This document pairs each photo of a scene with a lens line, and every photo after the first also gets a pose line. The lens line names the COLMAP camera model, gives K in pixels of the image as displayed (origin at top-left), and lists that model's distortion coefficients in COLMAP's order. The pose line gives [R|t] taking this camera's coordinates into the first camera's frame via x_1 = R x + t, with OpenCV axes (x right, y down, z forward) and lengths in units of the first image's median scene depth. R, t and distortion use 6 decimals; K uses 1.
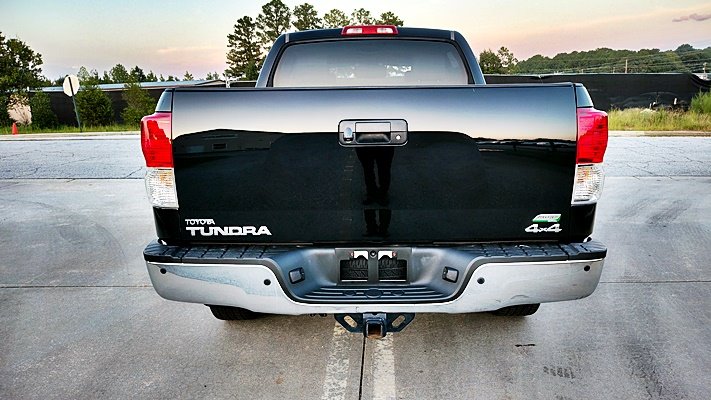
lens RADIAL K [[491.2, 0, 362.3], [0, 491.2, 196.8], [0, 0, 1]] dist [0.008627, -0.011167]
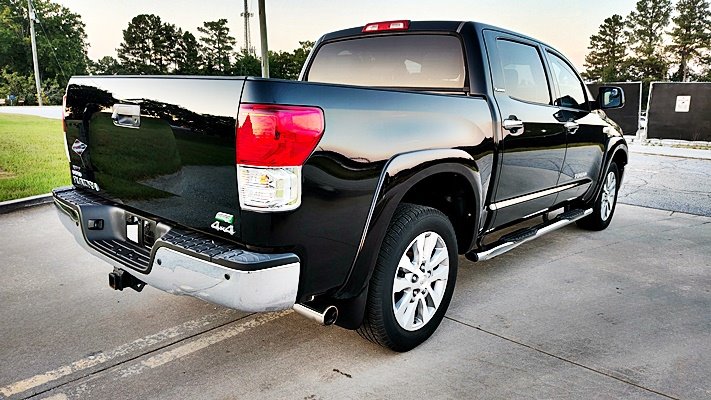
lens RADIAL K [[491.2, 0, 366.9], [0, 491.2, 199.7], [0, 0, 1]] dist [0.008627, -0.011167]
pose [[0.773444, 0.164404, -0.612173, 0.631132], [-0.164566, 0.984744, 0.056541, -0.048547], [0.612129, 0.057011, 0.788700, 0.224797]]
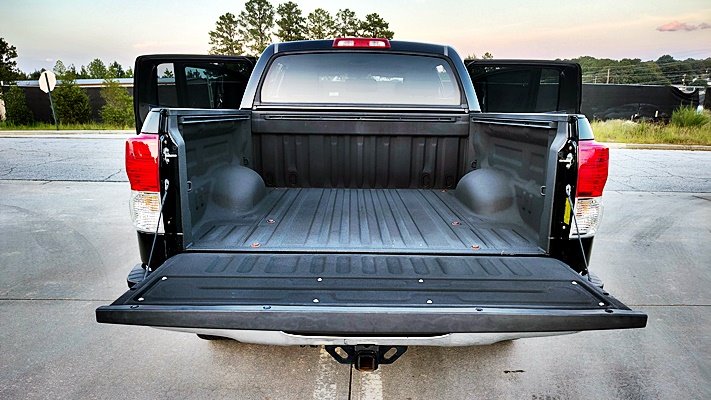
lens RADIAL K [[491.2, 0, 357.0], [0, 491.2, 213.2], [0, 0, 1]] dist [0.008627, -0.011167]
pose [[0.999373, 0.020330, 0.028996, -0.014942], [-0.021142, 0.999385, 0.027958, -0.028586], [-0.028409, -0.028554, 0.999188, 0.017461]]
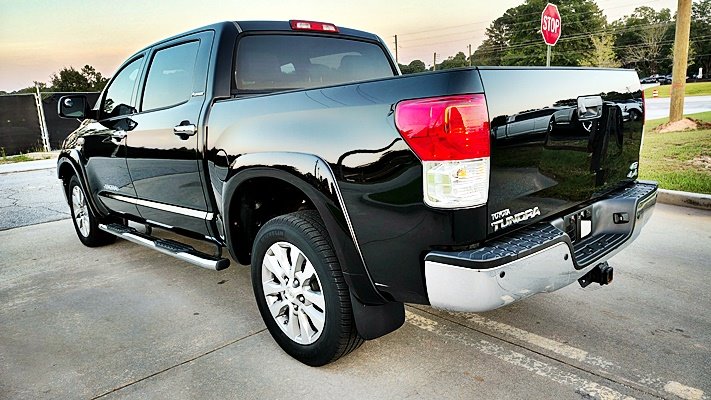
lens RADIAL K [[491.2, 0, 359.1], [0, 491.2, 197.9], [0, 0, 1]] dist [0.008627, -0.011167]
pose [[0.709542, -0.152828, 0.687891, -0.618370], [0.178839, 0.983291, 0.033988, -0.030106], [-0.681592, 0.098906, 0.725018, 0.284249]]
